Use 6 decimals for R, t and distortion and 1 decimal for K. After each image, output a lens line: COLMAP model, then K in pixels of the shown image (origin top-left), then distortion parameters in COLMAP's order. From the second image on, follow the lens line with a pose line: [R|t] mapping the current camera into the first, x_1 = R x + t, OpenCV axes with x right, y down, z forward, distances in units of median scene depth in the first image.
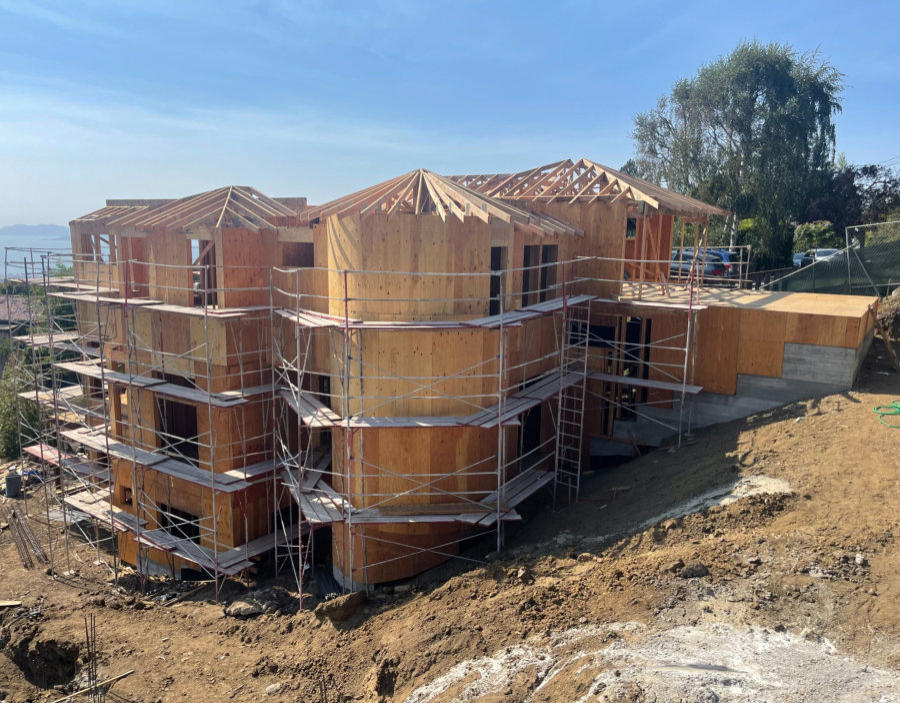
lens RADIAL K [[706.9, 0, 450.0], [0, 706.9, 351.5], [0, 0, 1]] dist [0.039221, -0.055361]
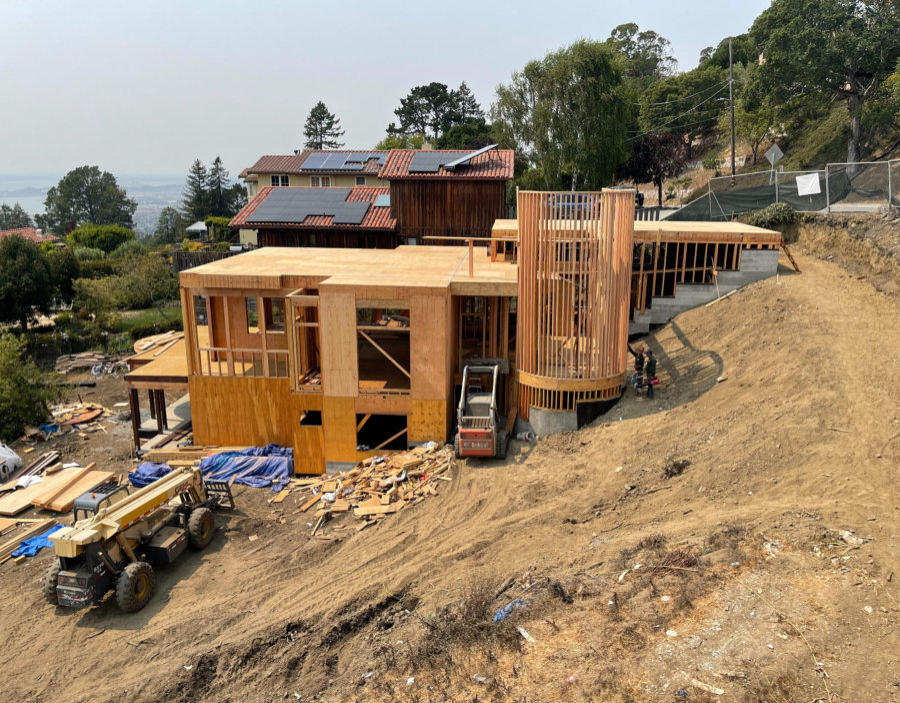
lens RADIAL K [[706.9, 0, 450.0], [0, 706.9, 351.5], [0, 0, 1]] dist [0.039221, -0.055361]
pose [[0.879250, -0.126926, 0.459141, -0.940650], [0.088170, 0.990557, 0.104986, -0.013173], [-0.468130, -0.051826, 0.882138, -0.191538]]
